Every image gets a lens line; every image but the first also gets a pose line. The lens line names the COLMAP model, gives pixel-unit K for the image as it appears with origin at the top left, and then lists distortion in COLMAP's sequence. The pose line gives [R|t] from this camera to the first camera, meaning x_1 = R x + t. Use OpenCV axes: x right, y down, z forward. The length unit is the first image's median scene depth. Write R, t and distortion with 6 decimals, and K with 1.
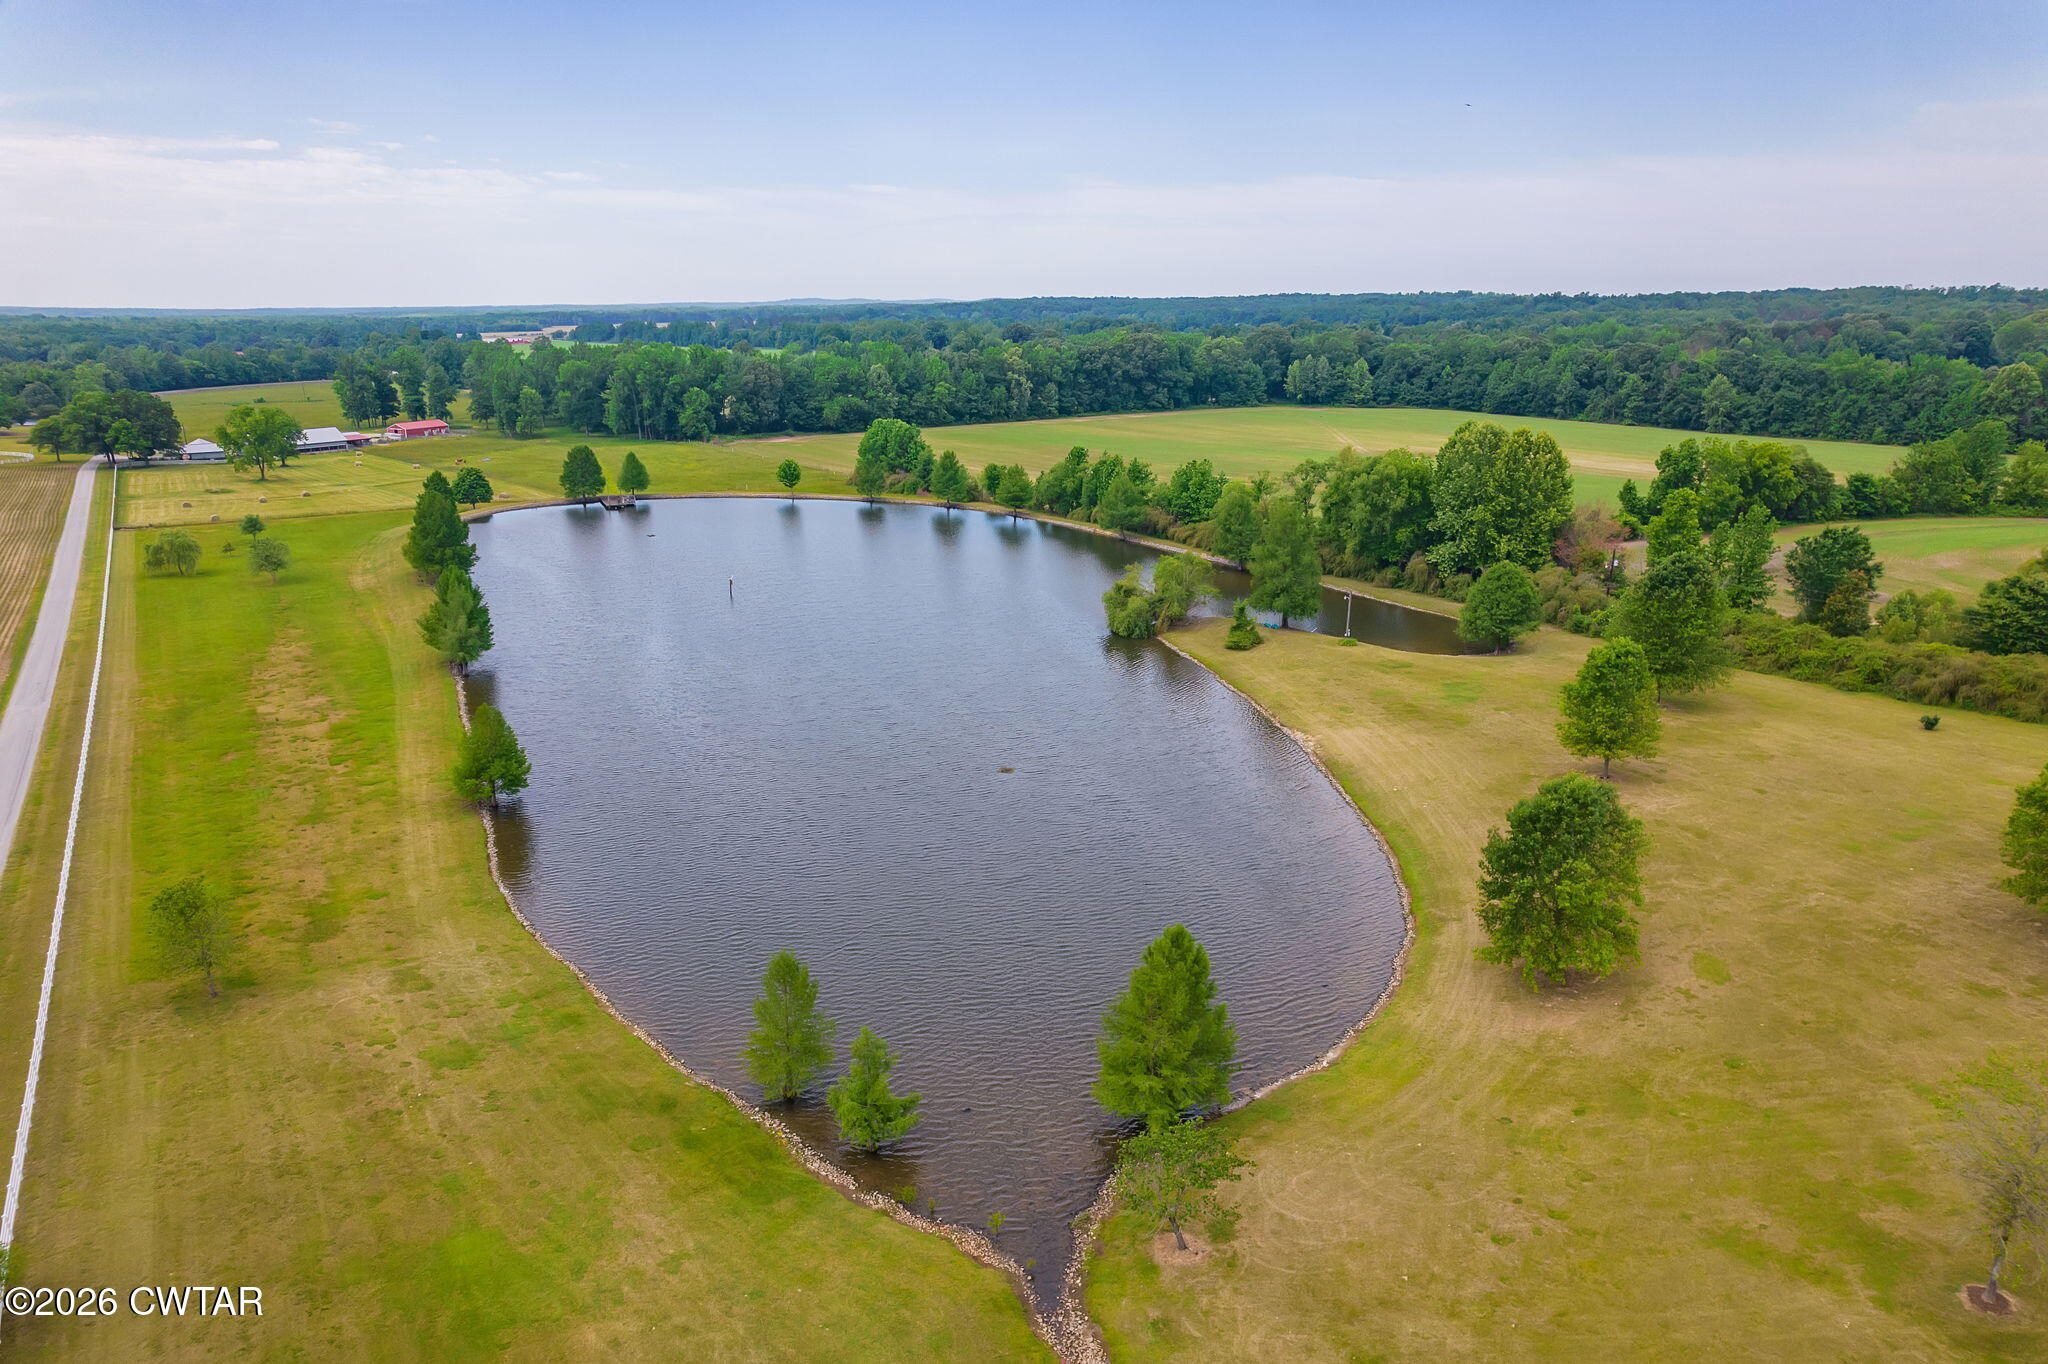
lens RADIAL K [[1311.7, 0, 1029.9], [0, 1311.7, 693.0], [0, 0, 1]] dist [-0.076468, 0.068926]
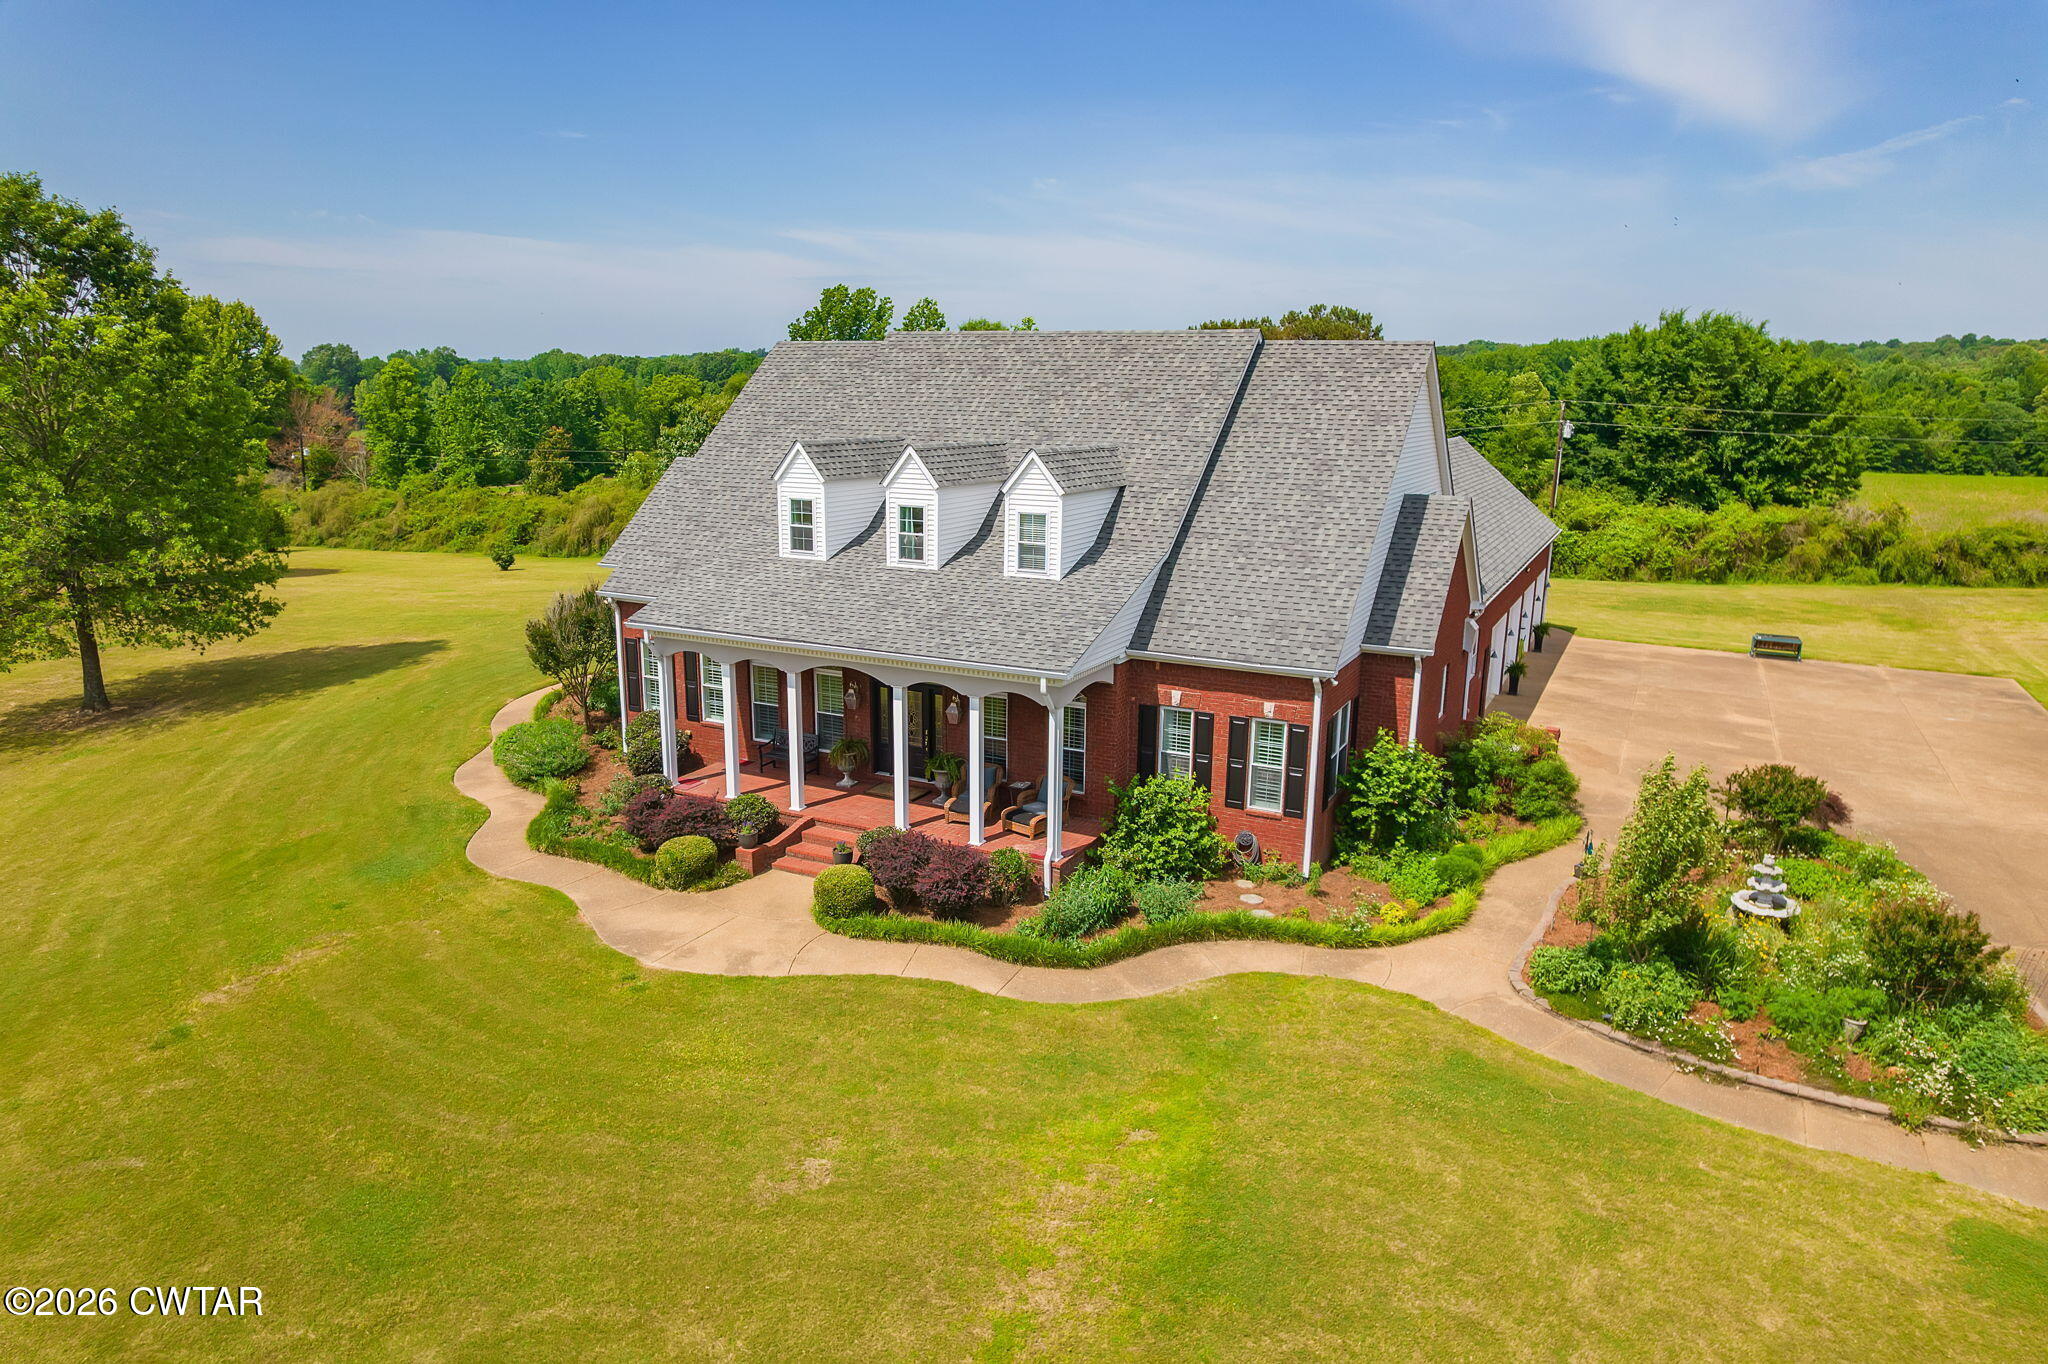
lens RADIAL K [[1311.7, 0, 1029.9], [0, 1311.7, 693.0], [0, 0, 1]] dist [-0.076468, 0.068926]
pose [[0.850149, -0.109449, 0.515042, 0.165306], [0.137712, 0.990329, -0.016862, 0.046213], [-0.508215, 0.085262, 0.856999, 0.055699]]
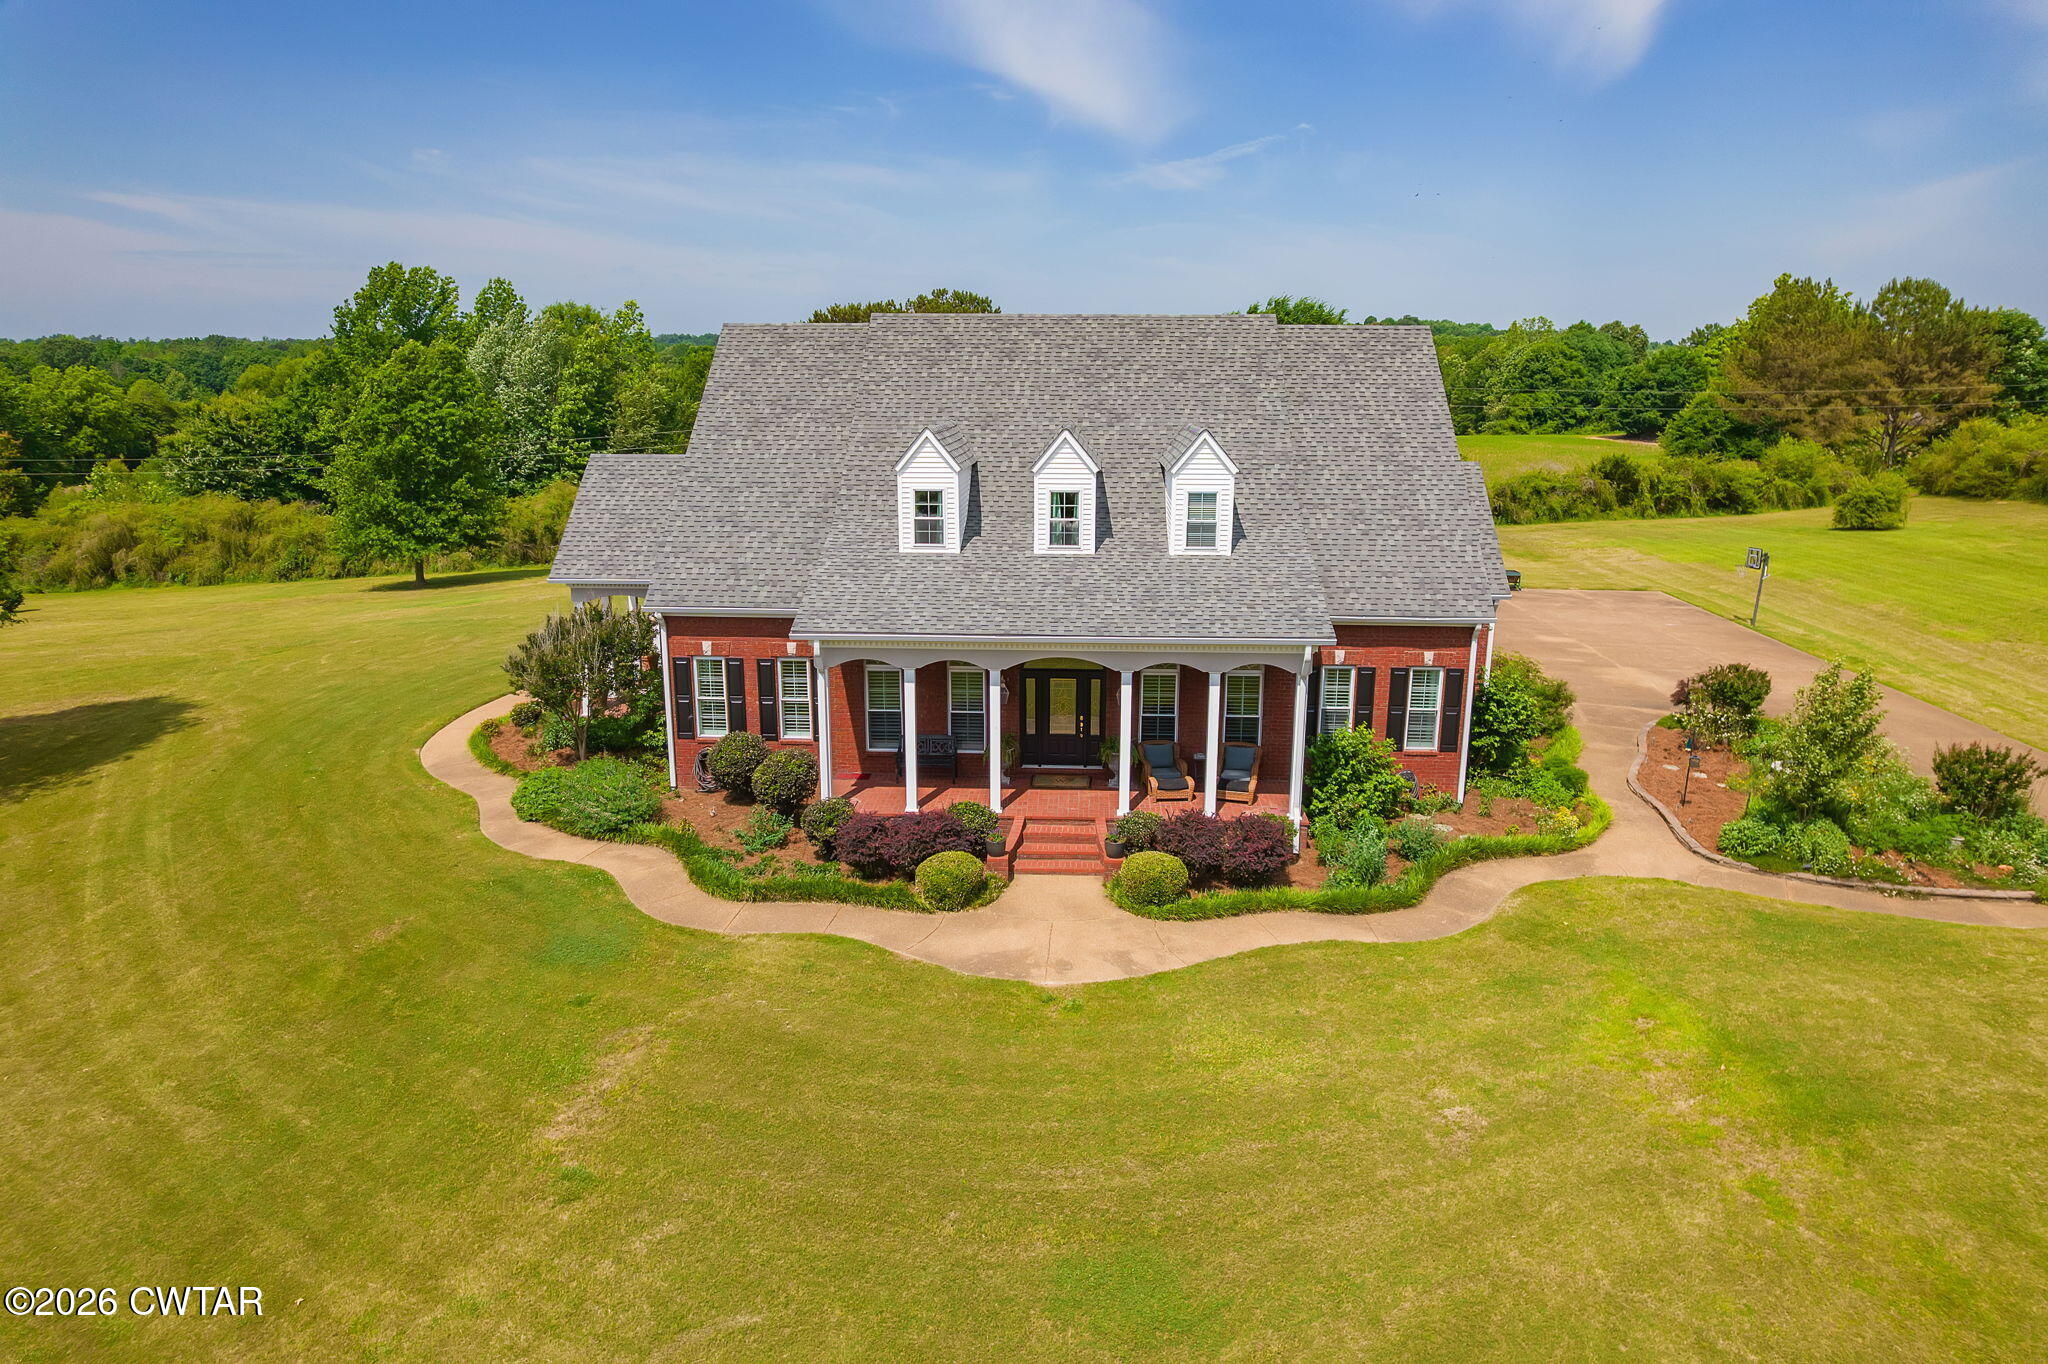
lens RADIAL K [[1311.7, 0, 1029.9], [0, 1311.7, 693.0], [0, 0, 1]] dist [-0.076468, 0.068926]
pose [[0.559697, -0.194539, 0.805540, 0.139661], [0.233584, 0.969676, 0.071882, 0.039553], [-0.795096, 0.147929, 0.588166, 0.079164]]
